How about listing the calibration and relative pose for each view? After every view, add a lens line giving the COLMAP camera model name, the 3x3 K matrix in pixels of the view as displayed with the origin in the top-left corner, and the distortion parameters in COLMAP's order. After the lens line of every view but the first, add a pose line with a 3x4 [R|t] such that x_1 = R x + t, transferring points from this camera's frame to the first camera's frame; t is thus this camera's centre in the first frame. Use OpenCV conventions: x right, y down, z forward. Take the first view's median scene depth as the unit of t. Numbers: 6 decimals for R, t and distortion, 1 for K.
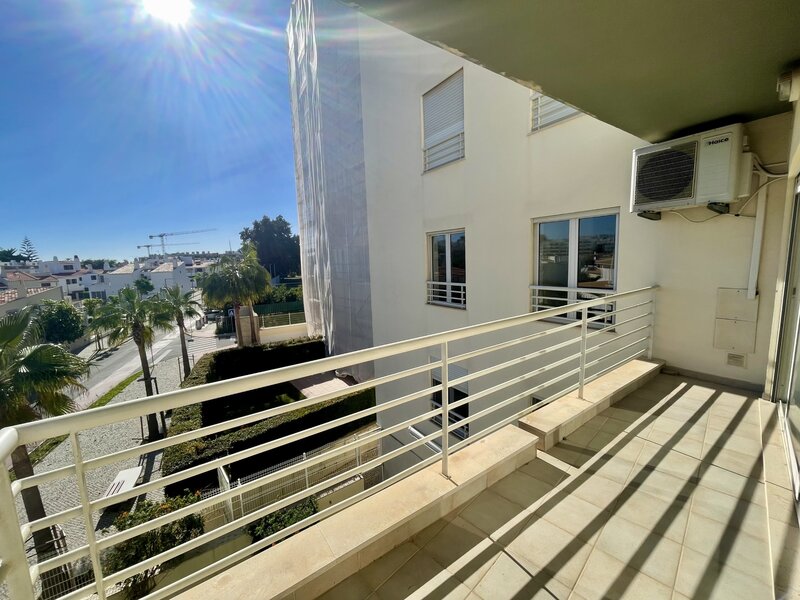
lens RADIAL K [[323.0, 0, 397.7], [0, 323.0, 300.0], [0, 0, 1]] dist [0.001676, -0.000905]
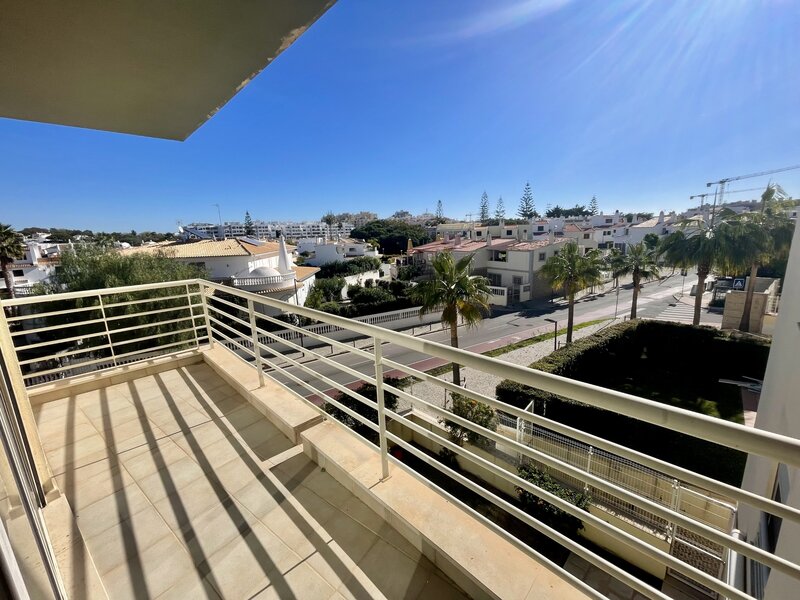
lens RADIAL K [[323.0, 0, 396.9], [0, 323.0, 299.2], [0, 0, 1]] dist [0.001676, -0.000905]
pose [[0.170918, 0.232377, -0.957490, 0.356713], [-0.095494, 0.971122, 0.218639, -0.055802], [0.980647, 0.054065, 0.188173, 0.289080]]
